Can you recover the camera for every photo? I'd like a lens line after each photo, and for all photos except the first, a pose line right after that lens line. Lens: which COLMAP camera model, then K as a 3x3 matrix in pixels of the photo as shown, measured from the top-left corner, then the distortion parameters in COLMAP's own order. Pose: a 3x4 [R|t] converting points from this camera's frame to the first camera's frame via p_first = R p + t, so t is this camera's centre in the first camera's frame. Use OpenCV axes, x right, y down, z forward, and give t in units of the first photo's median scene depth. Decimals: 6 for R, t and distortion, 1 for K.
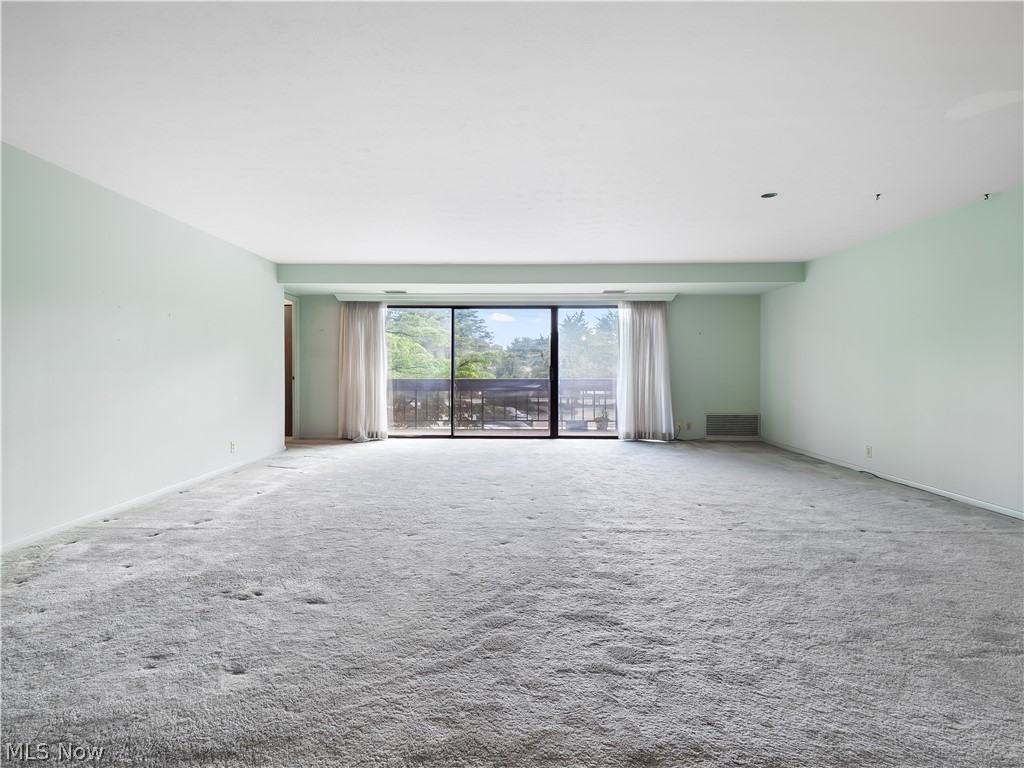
lens RADIAL K [[502.8, 0, 504.6], [0, 502.8, 368.2], [0, 0, 1]] dist [0.002024, -0.000069]
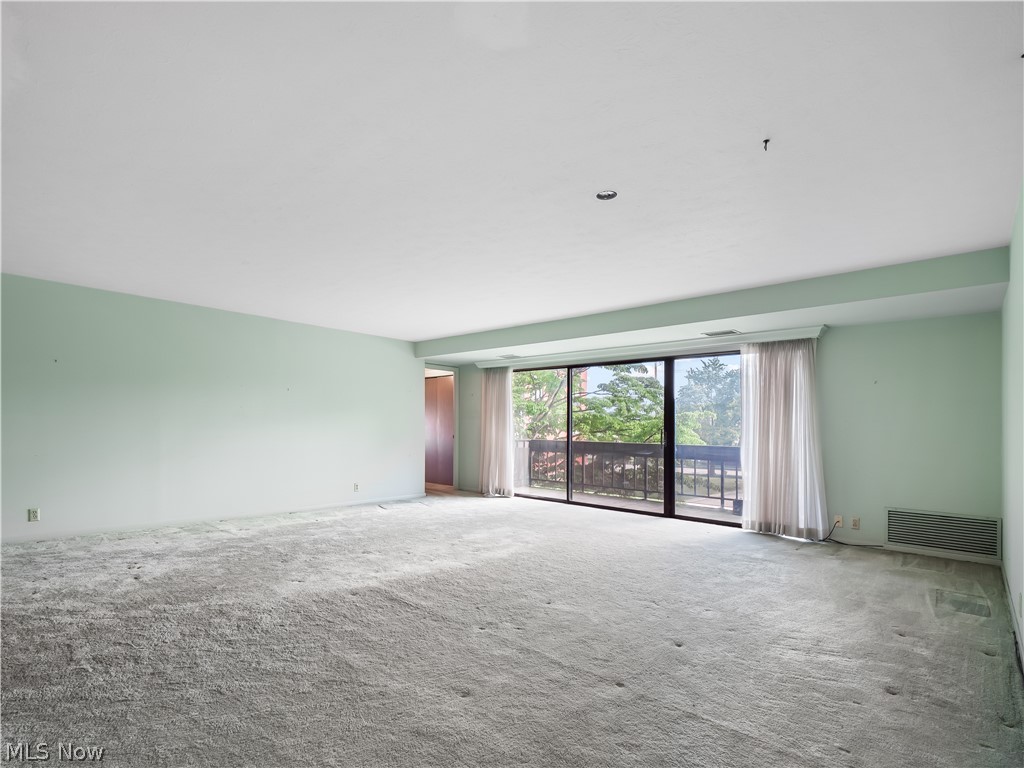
lens RADIAL K [[513.6, 0, 510.2], [0, 513.6, 409.9], [0, 0, 1]] dist [-0.007233, -0.000719]
pose [[0.739500, -0.012841, -0.673034, 0.485909], [-0.016972, 0.999145, -0.037712, 0.000156], [0.672942, 0.039311, 0.738650, 0.200373]]
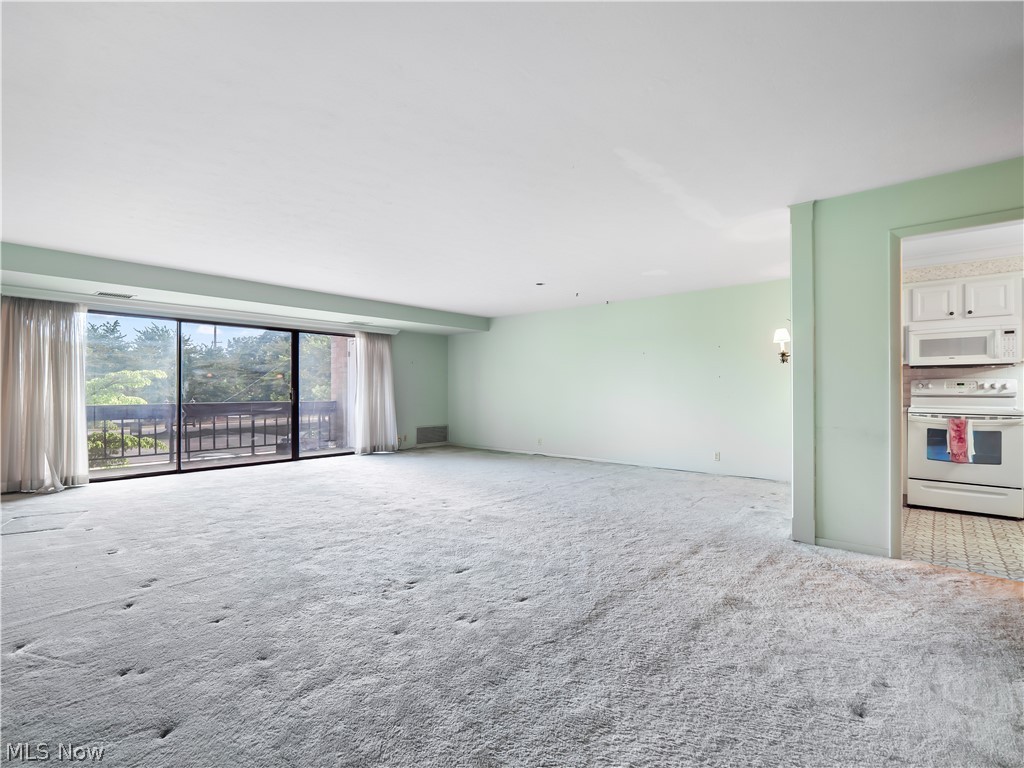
lens RADIAL K [[499.5, 0, 508.4], [0, 499.5, 388.0], [0, 0, 1]] dist [-0.001429, -0.000609]
pose [[0.645527, 0.001814, 0.763735, -0.402104], [0.002117, 0.999989, -0.004165, -0.000842], [-0.763735, 0.004306, 0.645516, 0.023063]]
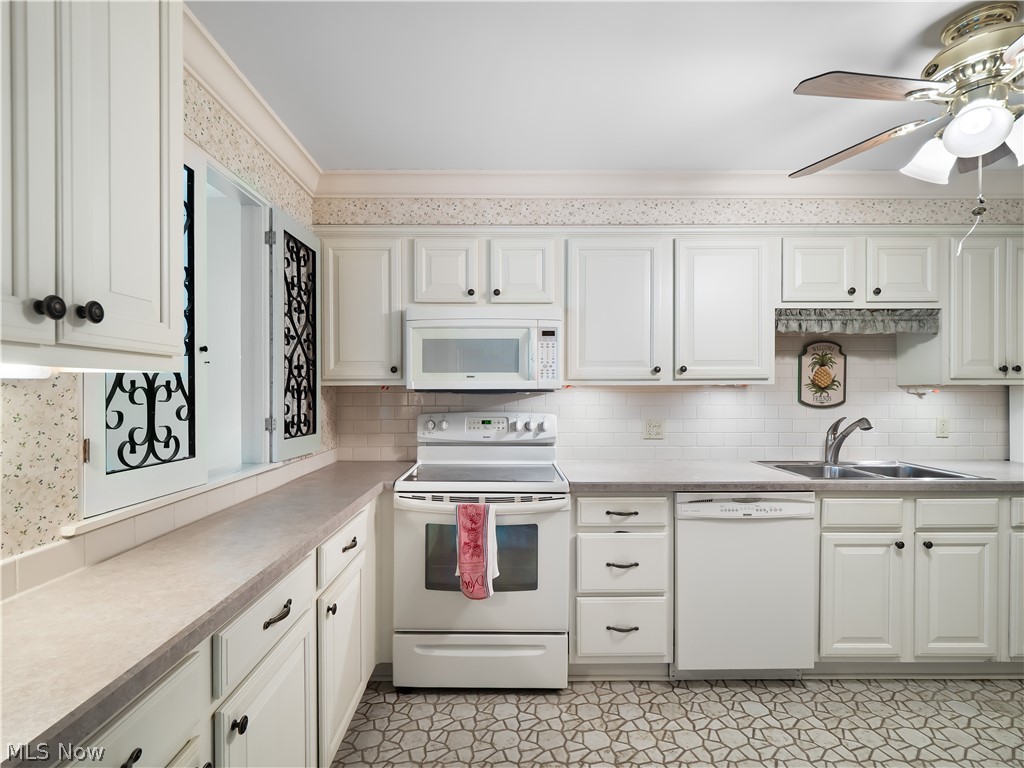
lens RADIAL K [[502.4, 0, 508.1], [0, 502.4, 393.5], [0, 0, 1]] dist [-0.000360, -0.001803]
pose [[-0.016028, -0.003723, 0.999865, 0.111618], [0.001929, 0.999991, 0.003755, -0.030406], [-0.999870, 0.001989, -0.016020, -0.018131]]
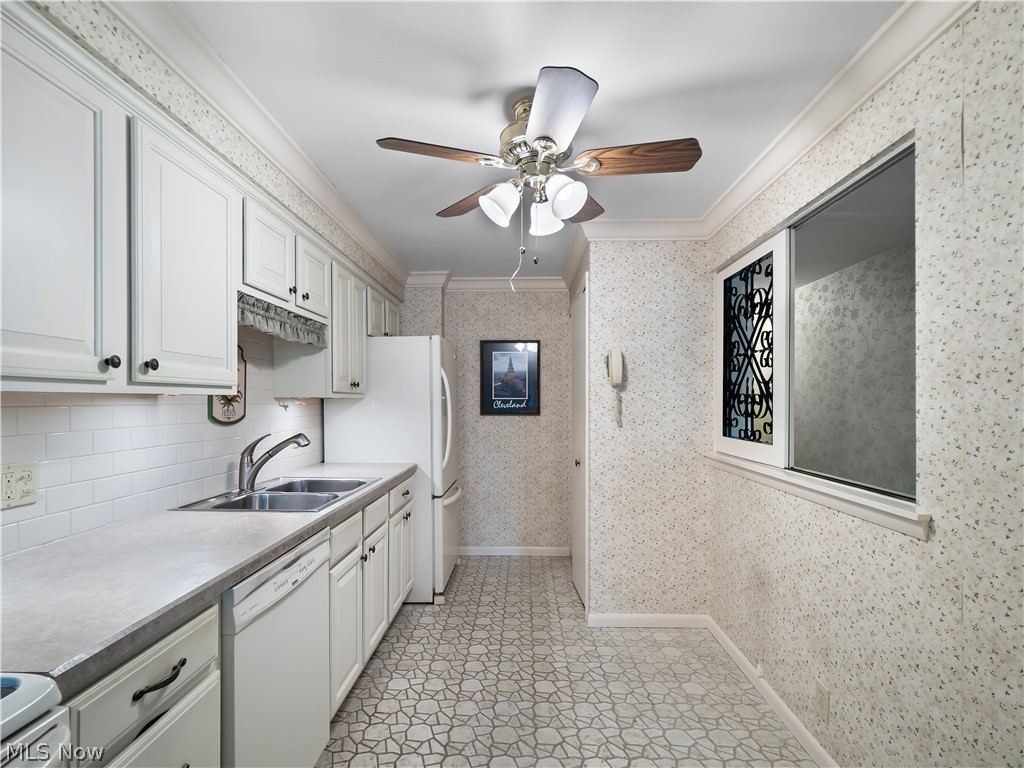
lens RADIAL K [[502.1, 0, 511.2], [0, 502.1, 401.1], [0, 0, 1]] dist [-0.001885, -0.000729]
pose [[-0.999844, 0.000704, 0.017644, 0.314734], [0.000695, 1.000000, -0.000539, -0.031647], [-0.017644, -0.000526, -0.999844, 0.041175]]
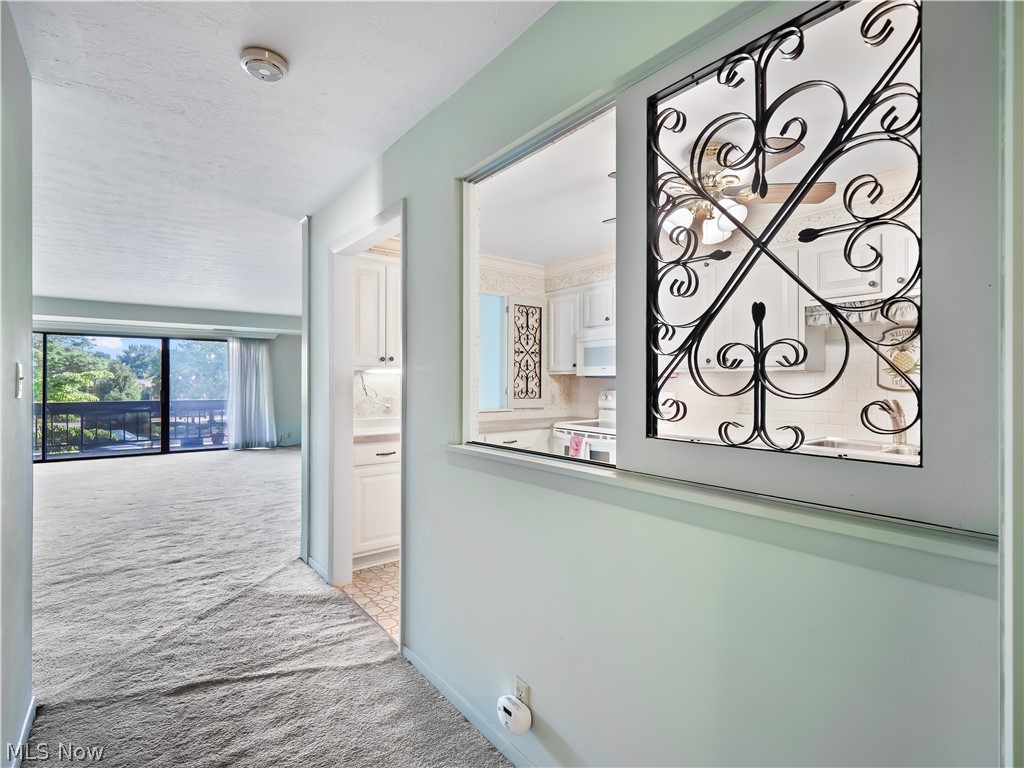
lens RADIAL K [[501.5, 0, 510.2], [0, 501.5, 377.1], [0, 0, 1]] dist [-0.000524, -0.000461]
pose [[0.783783, 0.007170, 0.620993, 0.004792], [-0.001303, 0.999950, -0.009901, -0.024452], [-0.621034, 0.006951, 0.783753, -0.384219]]
